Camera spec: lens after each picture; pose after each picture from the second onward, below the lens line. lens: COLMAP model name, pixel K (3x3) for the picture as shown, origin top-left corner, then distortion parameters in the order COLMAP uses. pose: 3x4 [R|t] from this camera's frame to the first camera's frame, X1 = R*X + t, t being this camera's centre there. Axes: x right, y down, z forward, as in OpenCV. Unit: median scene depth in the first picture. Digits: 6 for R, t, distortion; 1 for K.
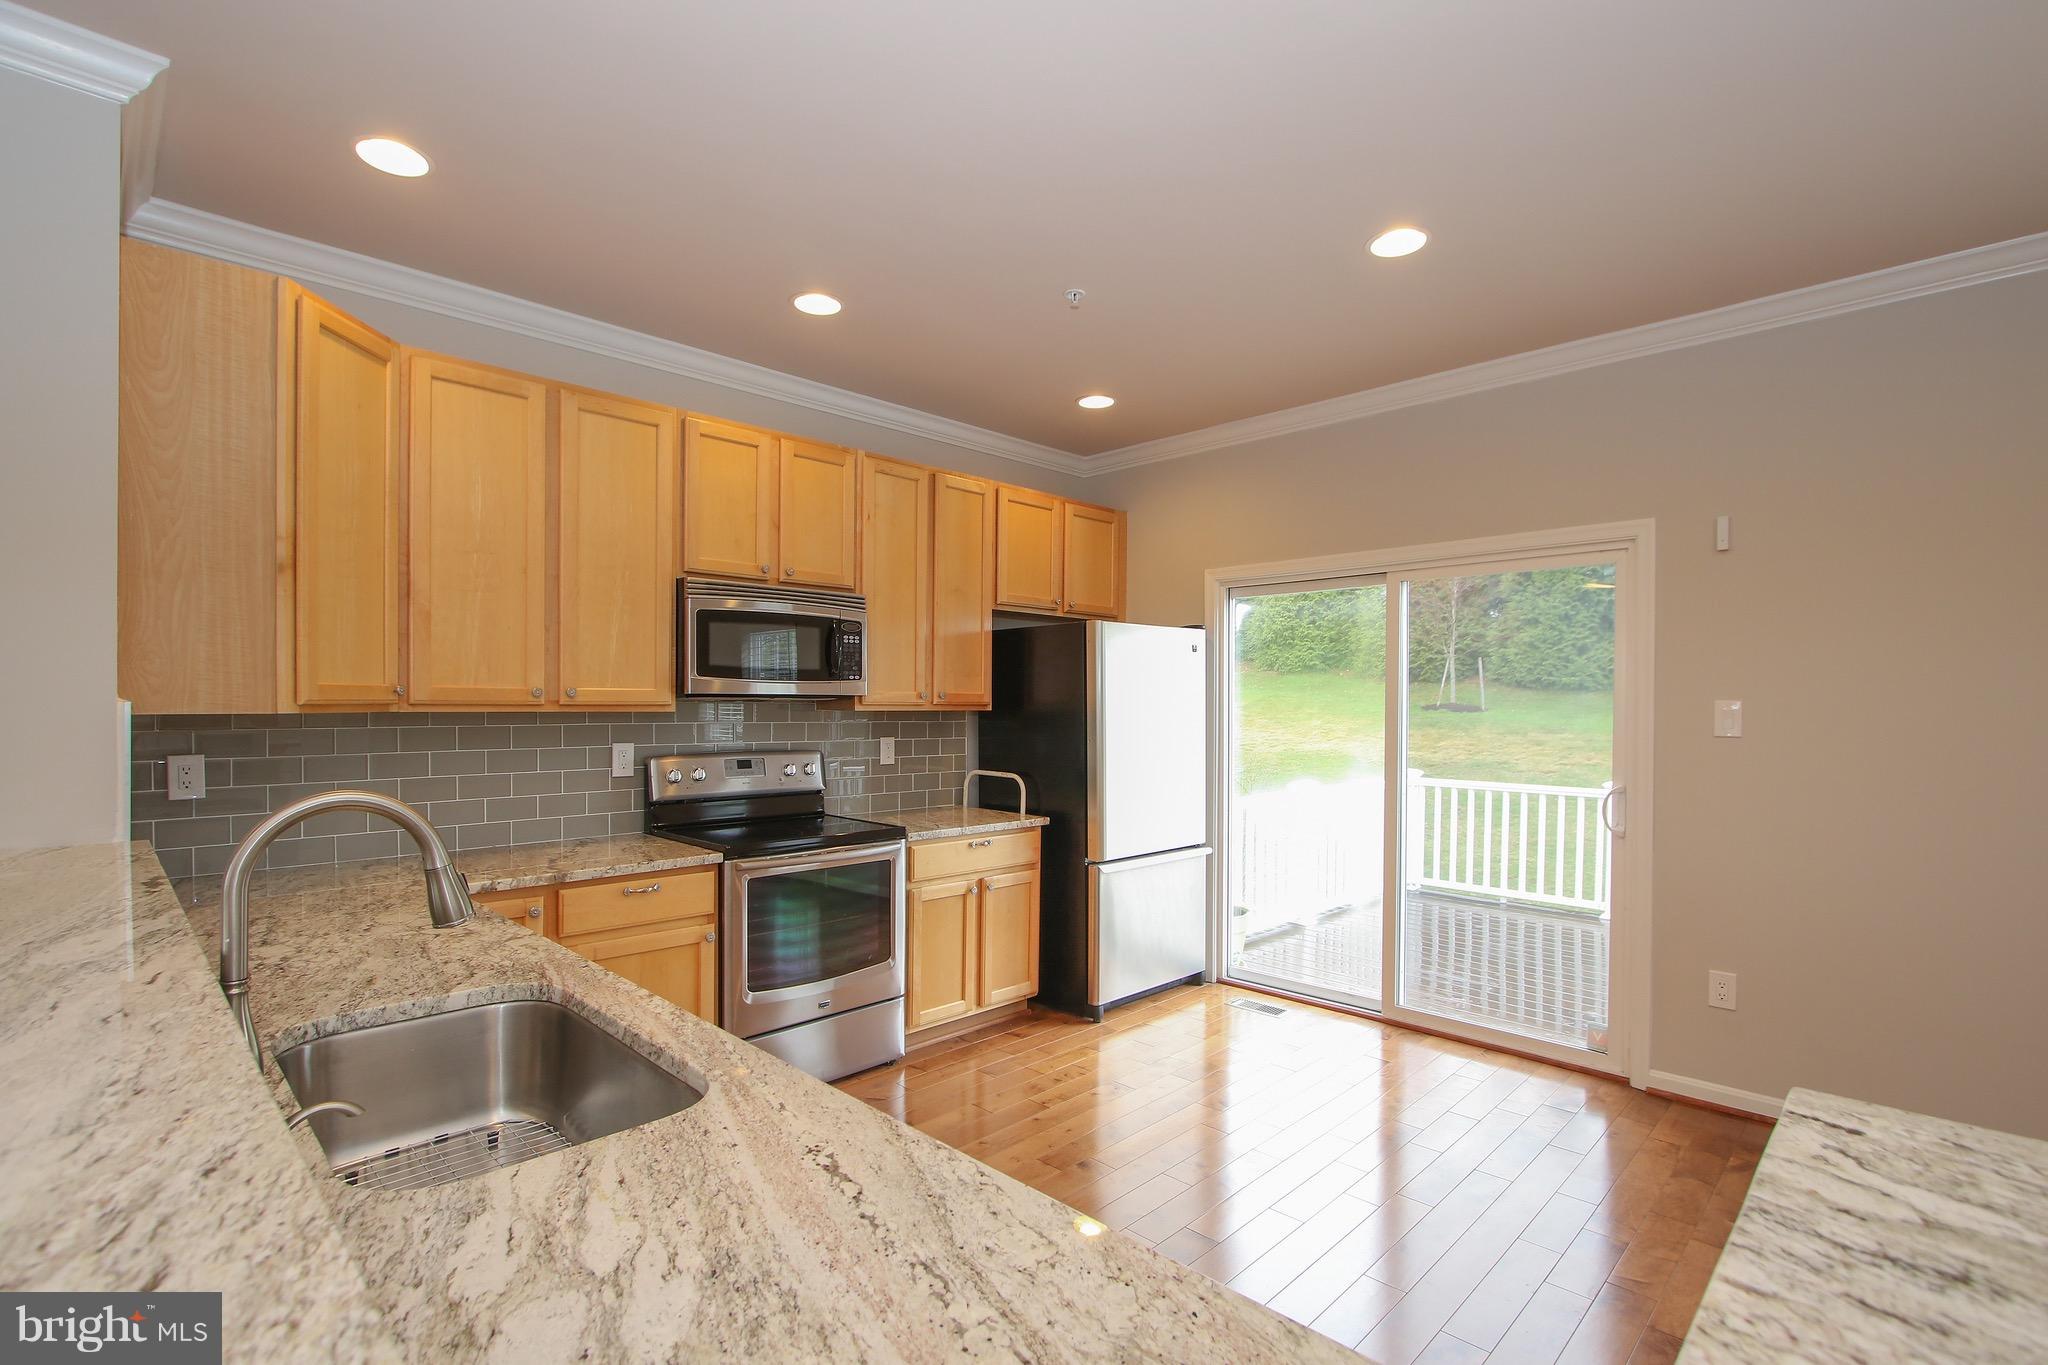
lens RADIAL K [[948.5, 0, 1032.5], [0, 948.5, 718.4], [0, 0, 1]] dist [-0.018407, 0.001396]
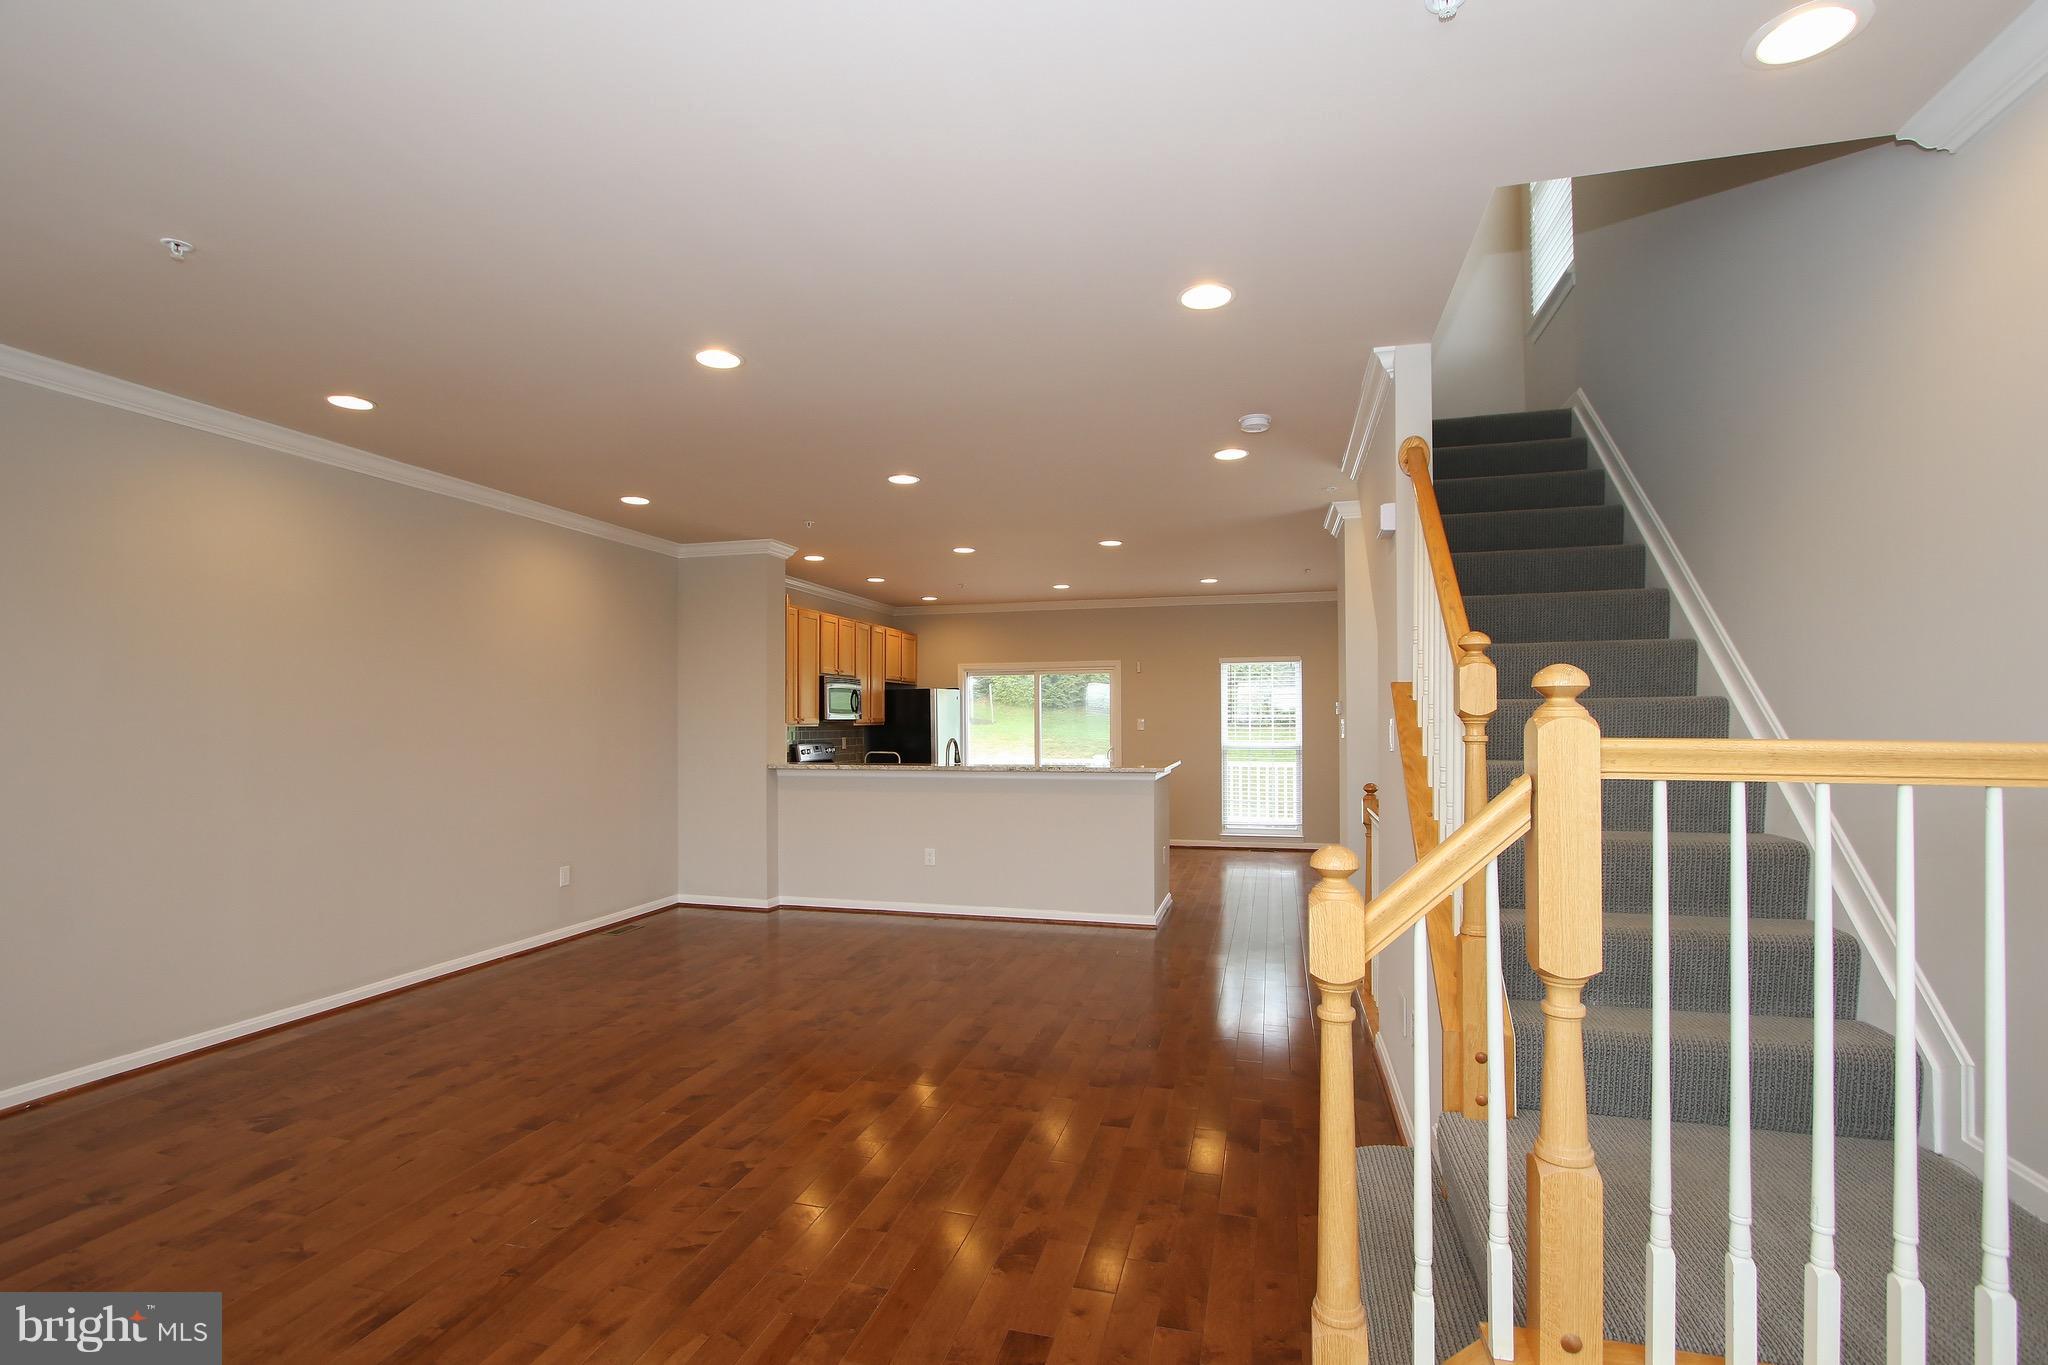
lens RADIAL K [[961.3, 0, 1032.0], [0, 961.3, 699.0], [0, 0, 1]] dist [-0.020309, 0.003543]
pose [[0.861178, 0.000573, 0.508302, -1.058382], [0.017547, 0.999370, -0.030855, 0.010643], [-0.508000, 0.035491, 0.860626, -1.391729]]
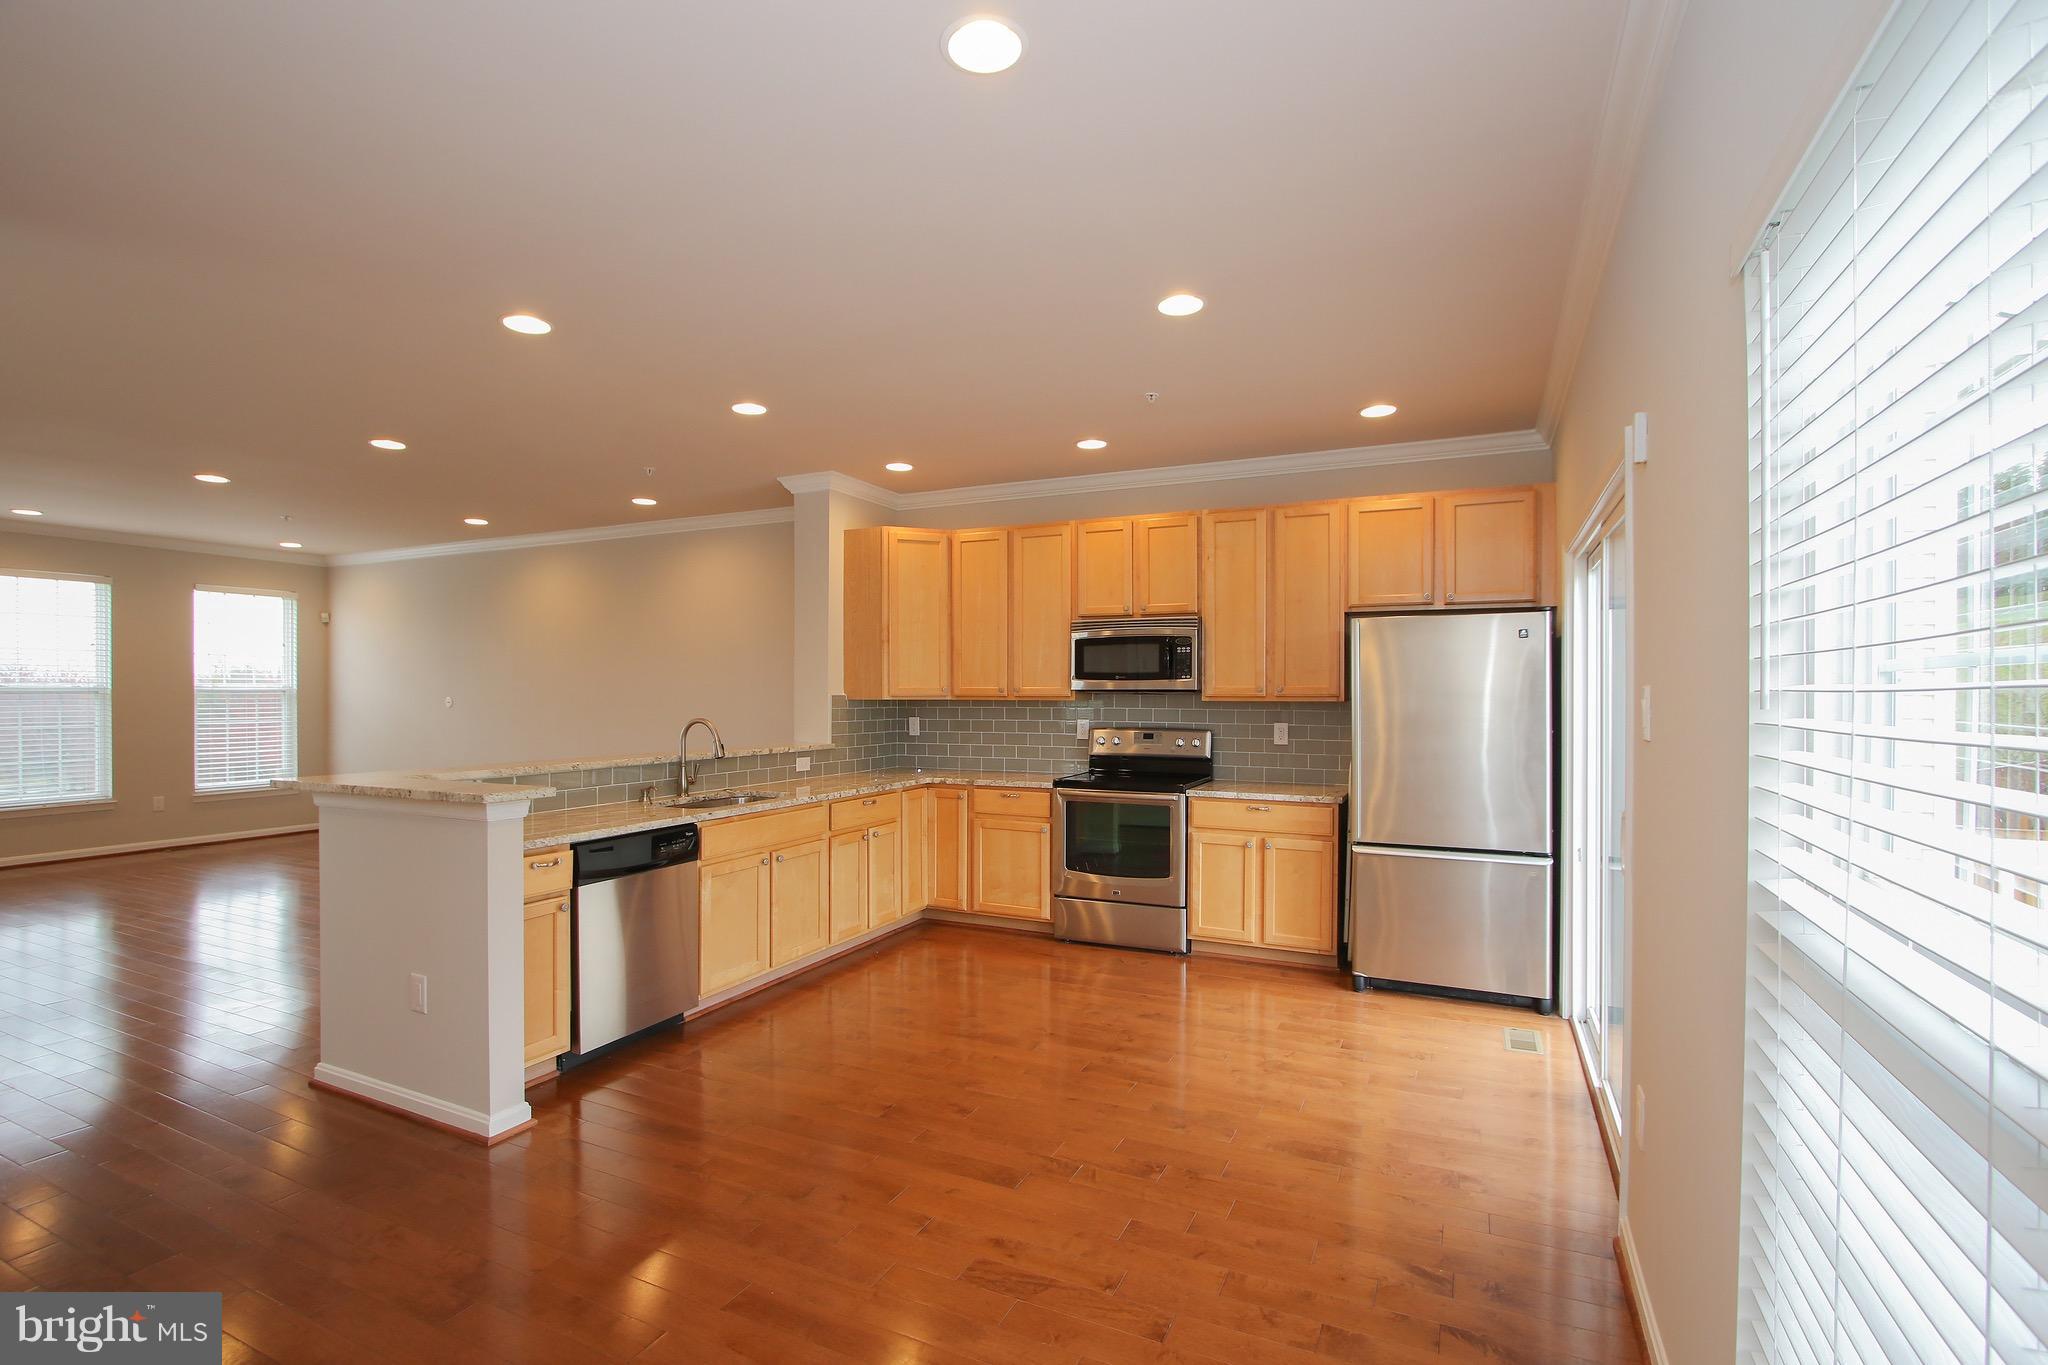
lens RADIAL K [[961.3, 0, 1011.7], [0, 961.3, 699.0], [0, 0, 1]] dist [-0.020309, 0.003543]
pose [[0.323066, 0.000248, -0.946376, 1.085775], [-0.014532, 0.999883, -0.004698, -0.000186], [0.946265, 0.015270, 0.323032, 0.306981]]
